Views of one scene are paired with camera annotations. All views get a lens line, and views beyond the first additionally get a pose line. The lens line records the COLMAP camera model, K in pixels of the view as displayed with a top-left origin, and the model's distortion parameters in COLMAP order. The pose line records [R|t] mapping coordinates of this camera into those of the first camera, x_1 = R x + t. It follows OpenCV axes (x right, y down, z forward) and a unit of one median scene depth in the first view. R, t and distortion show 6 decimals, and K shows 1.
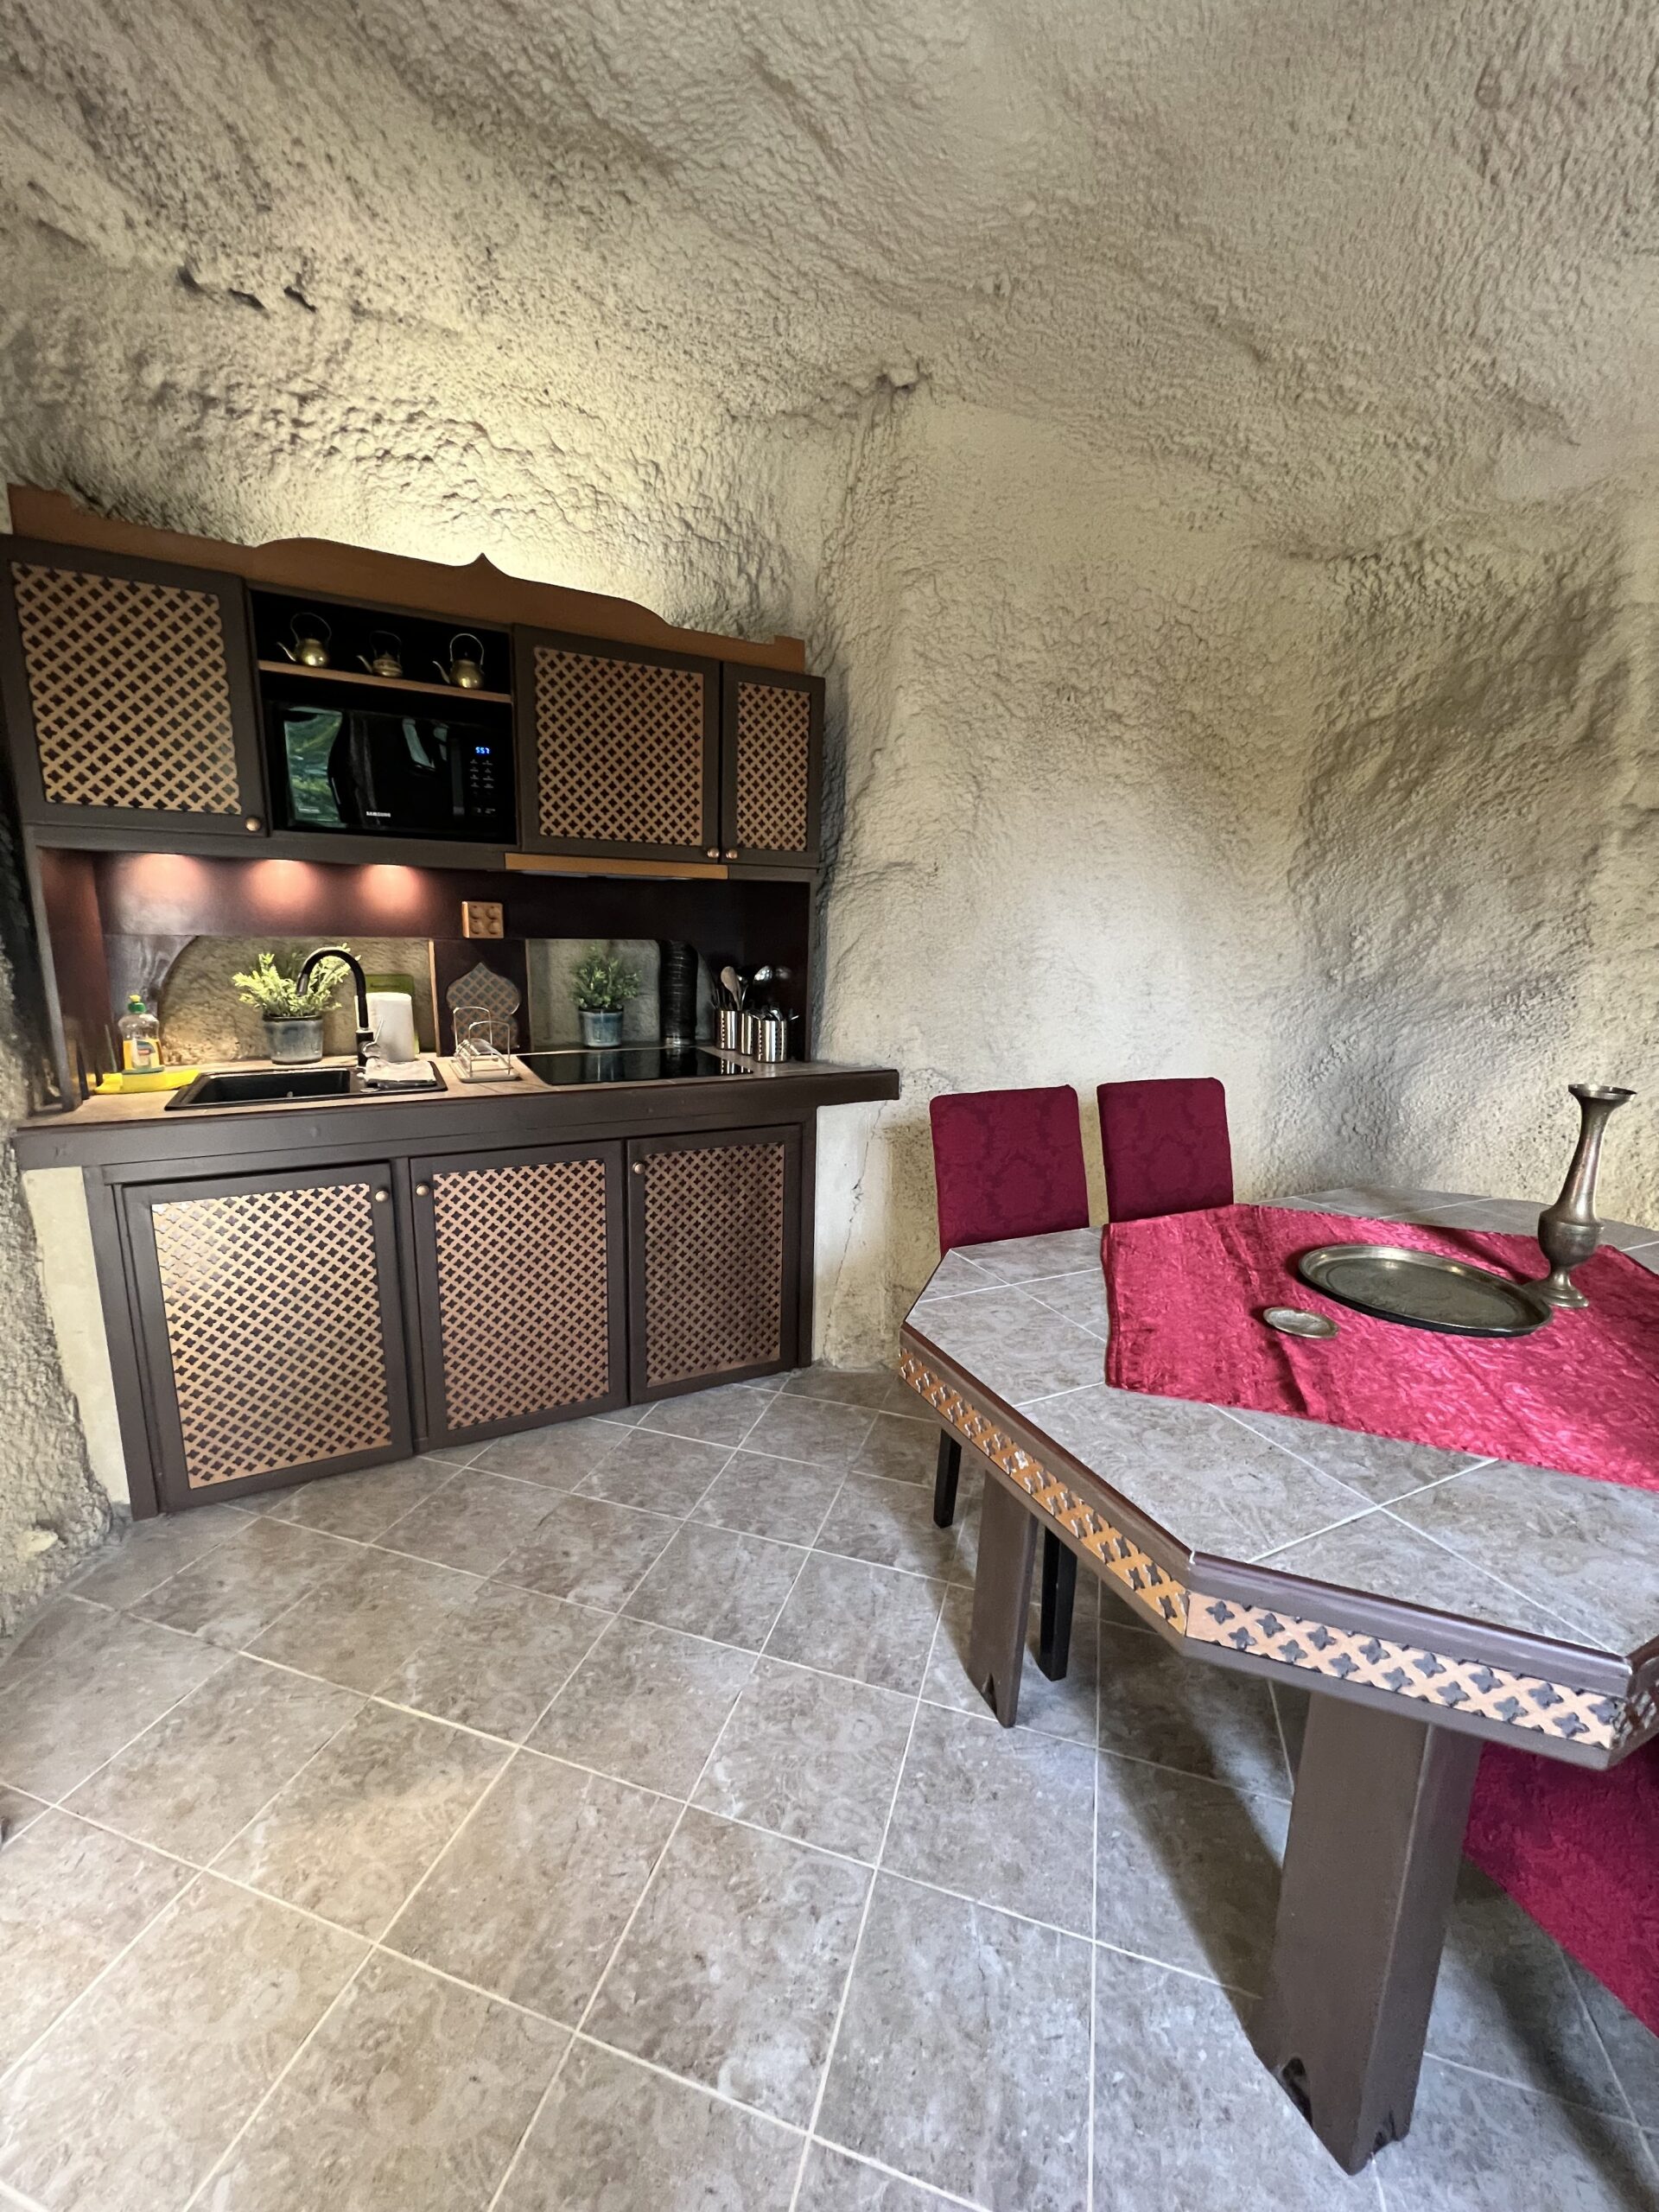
lens RADIAL K [[882.5, 0, 832.4], [0, 882.5, 1102.2], [0, 0, 1]] dist [-0.002432, 0.001053]
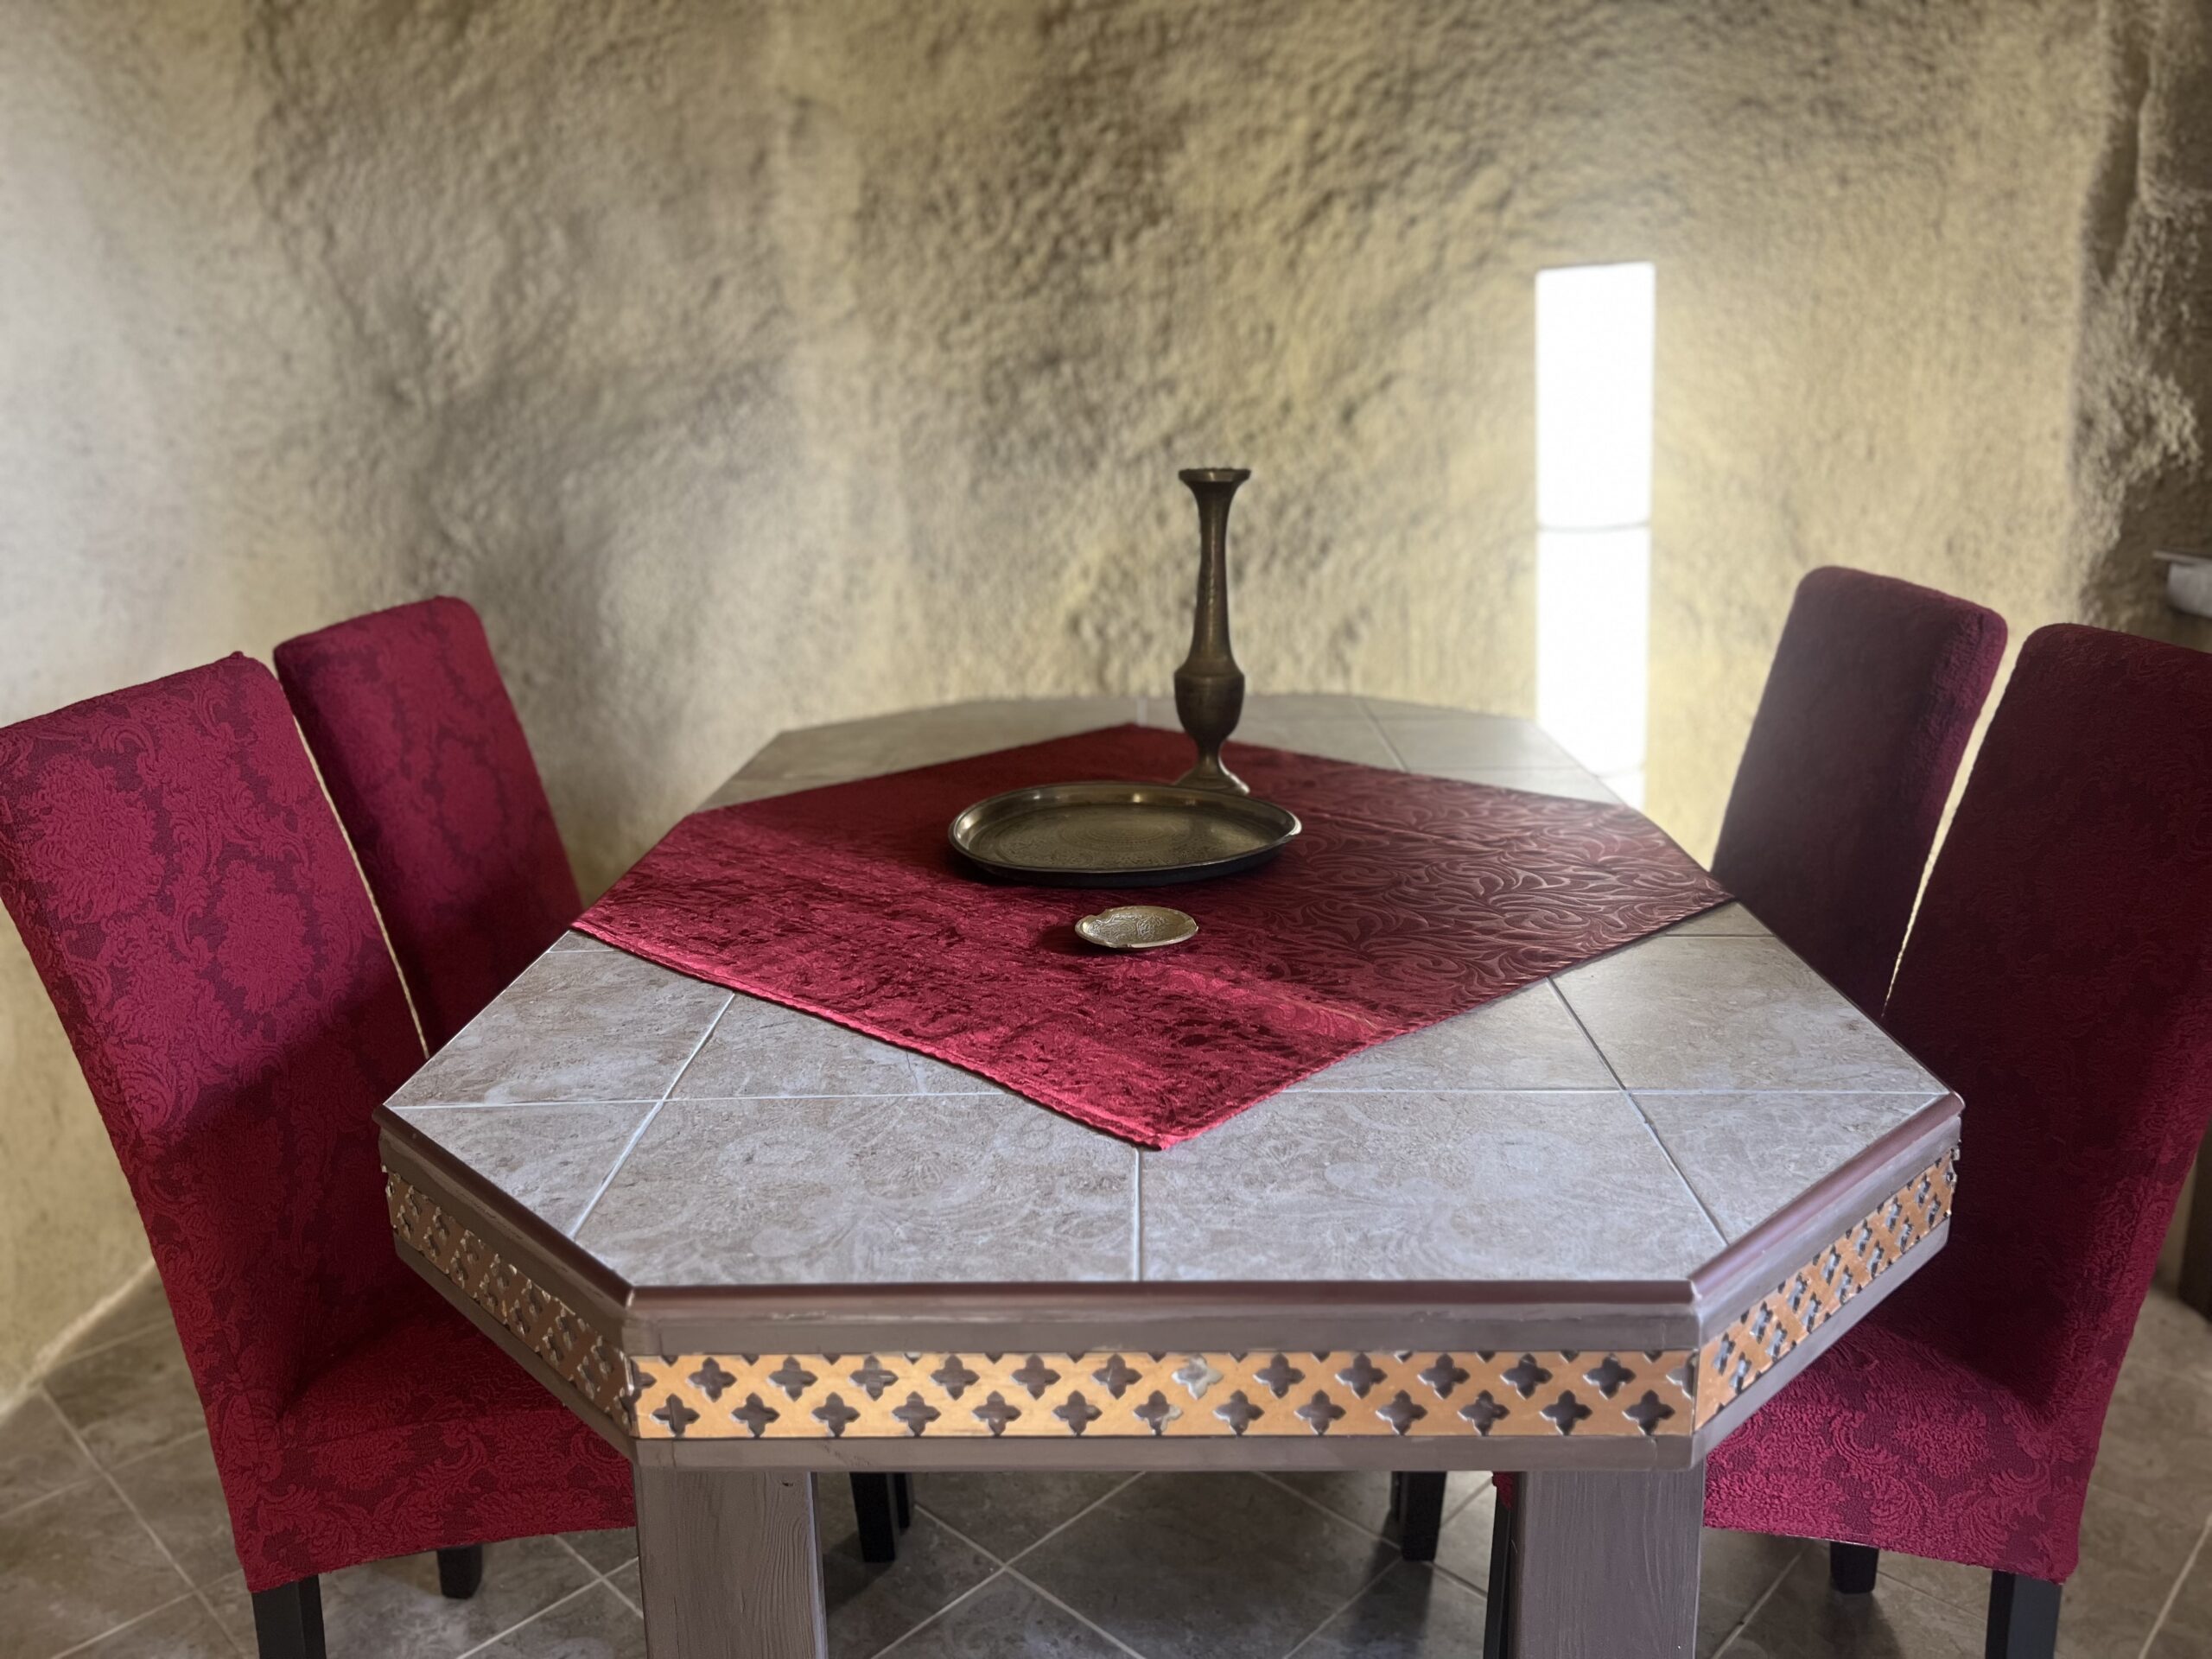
lens RADIAL K [[1684.7, 0, 1107.0], [0, 1684.7, 830.3], [0, 0, 1]] dist [0.007116, -0.001835]
pose [[0.441703, -0.264064, 0.857420, -0.157371], [0.204185, 0.960211, 0.190535, -0.005198], [-0.873617, 0.090913, 0.478046, 0.224123]]
